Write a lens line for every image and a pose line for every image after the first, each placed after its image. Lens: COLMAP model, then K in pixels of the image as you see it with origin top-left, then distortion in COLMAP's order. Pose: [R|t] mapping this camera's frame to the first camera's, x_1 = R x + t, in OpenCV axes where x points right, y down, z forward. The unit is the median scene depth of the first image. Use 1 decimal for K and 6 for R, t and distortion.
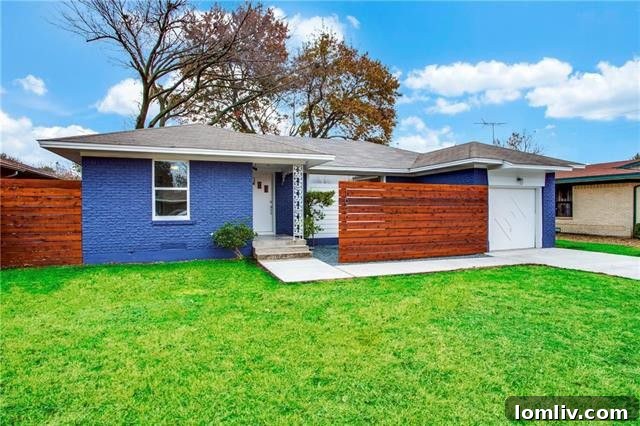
lens RADIAL K [[317.4, 0, 320.5], [0, 317.4, 210.2], [0, 0, 1]] dist [-0.074580, 0.033672]
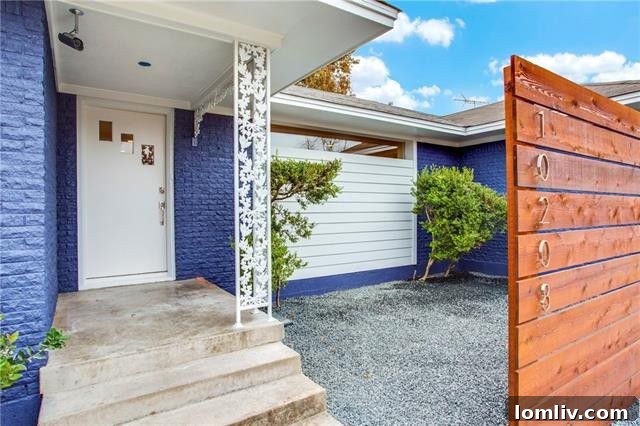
lens RADIAL K [[349.1, 0, 320.0], [0, 349.1, 213.0], [0, 0, 1]] dist [-0.023066, 0.000142]
pose [[0.976357, -0.005149, 0.216102, -0.066708], [0.003856, 0.999972, 0.006408, -0.002643], [-0.216129, -0.005423, 0.976350, 0.588229]]
